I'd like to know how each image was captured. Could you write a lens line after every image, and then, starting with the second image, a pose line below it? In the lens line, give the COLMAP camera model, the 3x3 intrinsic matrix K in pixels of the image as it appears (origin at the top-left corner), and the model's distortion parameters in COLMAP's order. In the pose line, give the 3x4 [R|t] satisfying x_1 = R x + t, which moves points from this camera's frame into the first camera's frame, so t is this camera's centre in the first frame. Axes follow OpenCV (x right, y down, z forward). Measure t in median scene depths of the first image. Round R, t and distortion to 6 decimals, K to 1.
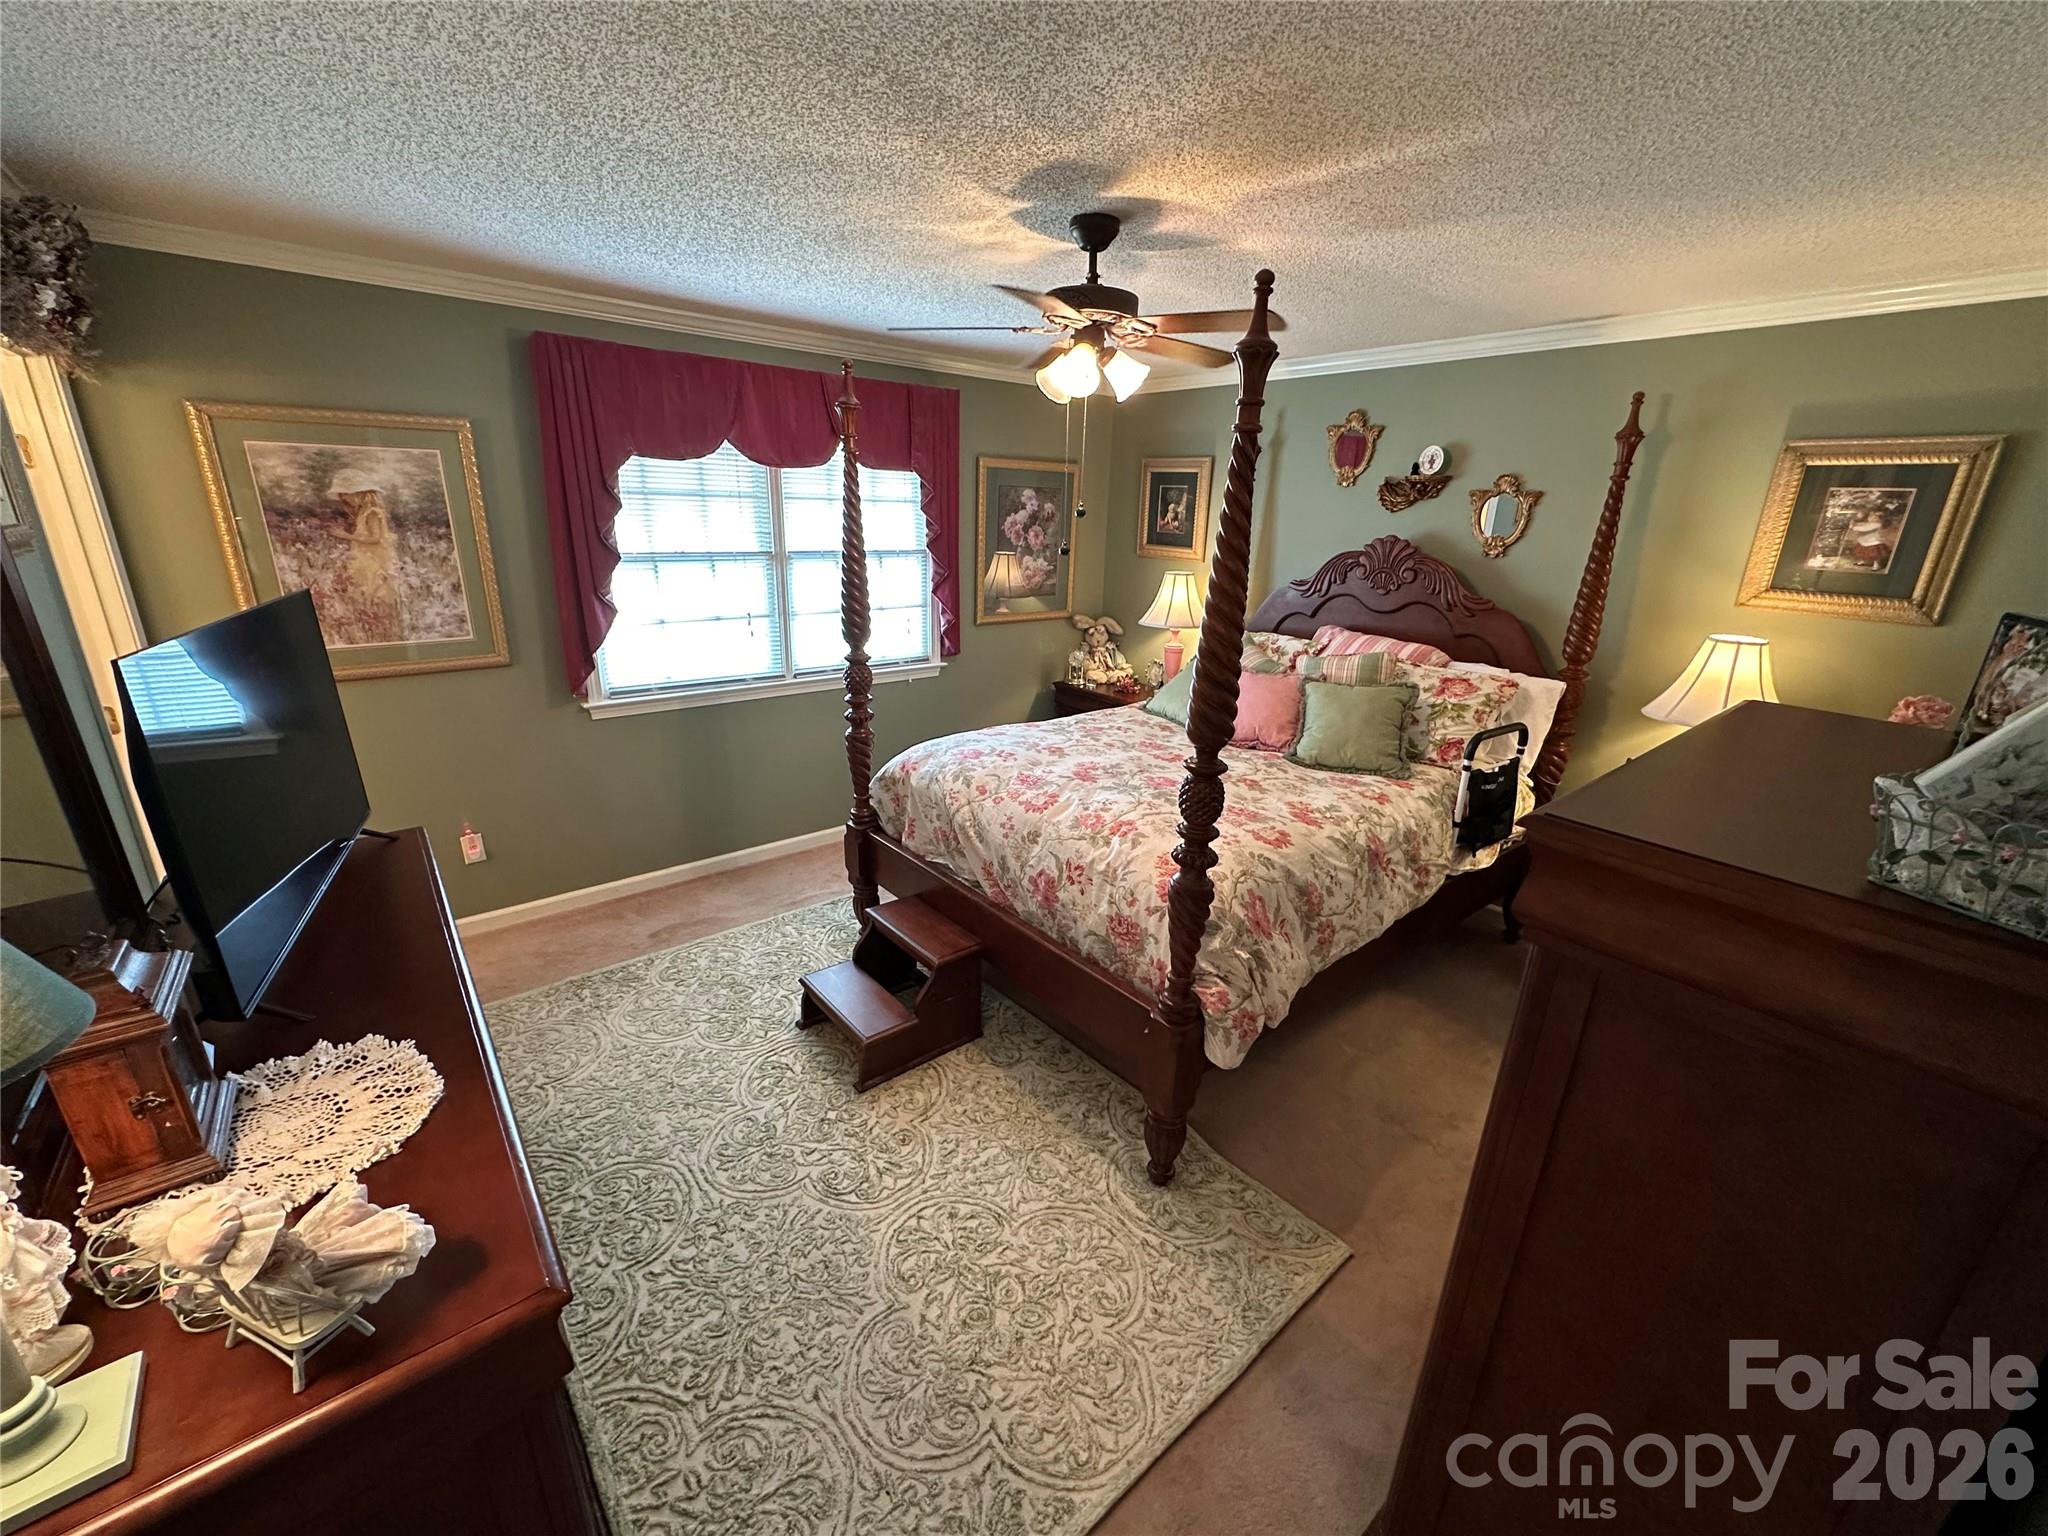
lens RADIAL K [[820.7, 0, 1027.0], [0, 820.7, 773.2], [0, 0, 1]] dist [0.001196, 0.001623]
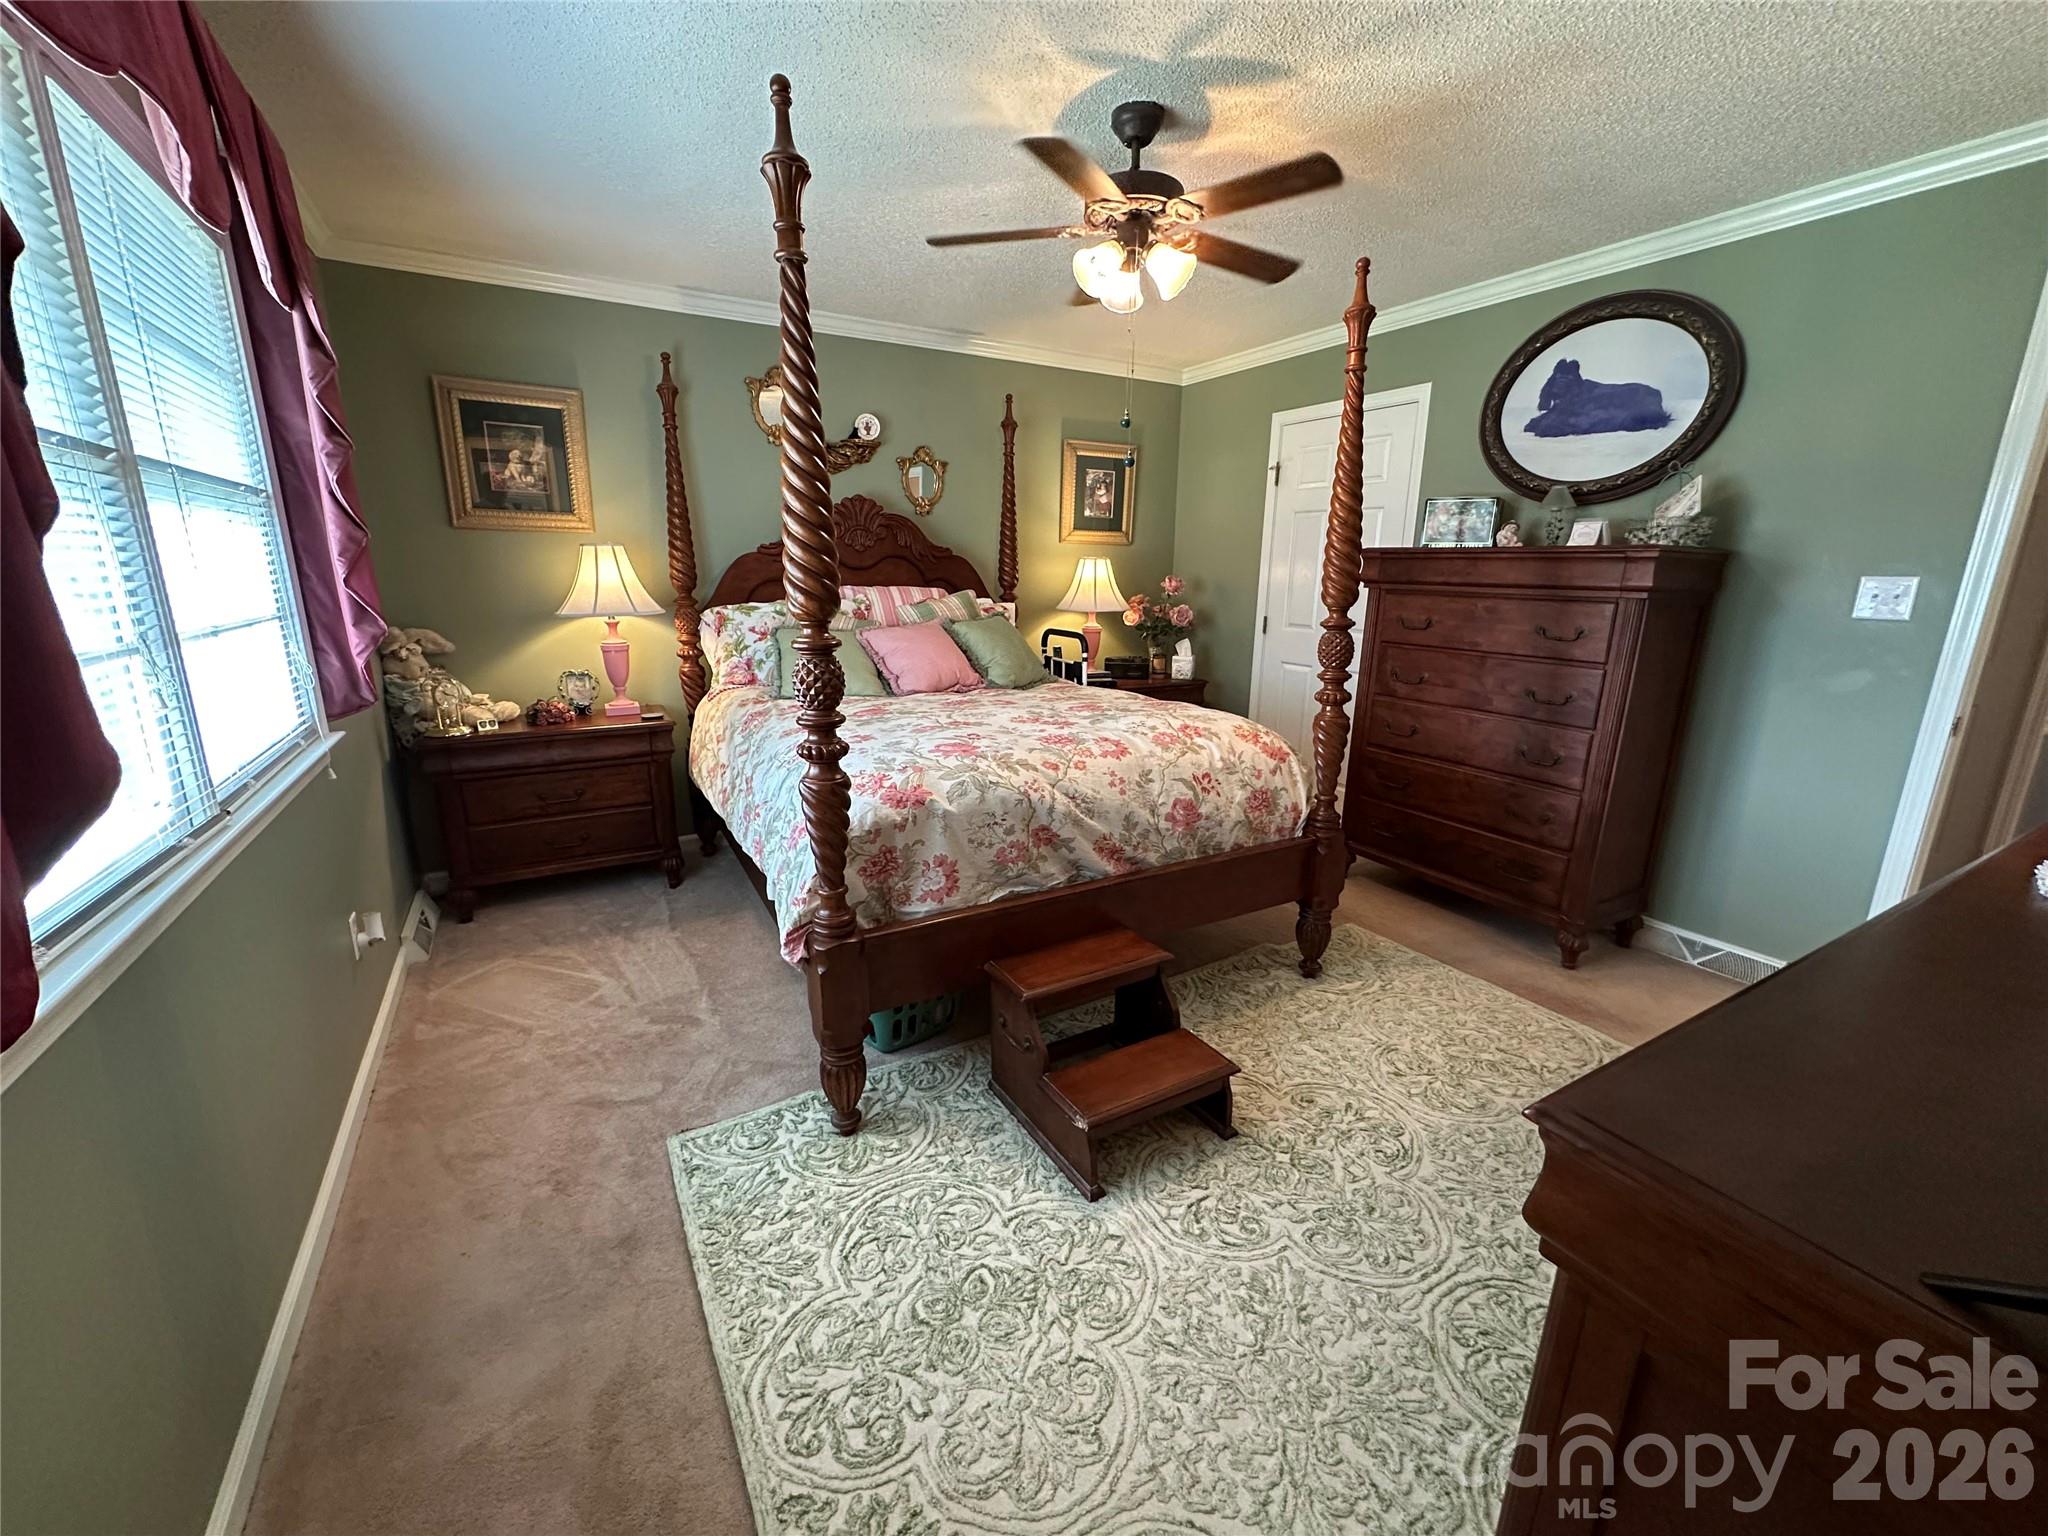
lens RADIAL K [[820.7, 0, 1022.1], [0, 820.7, 767.7], [0, 0, 1]] dist [0.001196, 0.001623]
pose [[0.168027, -0.266046, 0.949203, -0.865605], [0.303725, 0.930022, 0.206905, -0.161306], [-0.937826, 0.253531, 0.237074, 0.885594]]
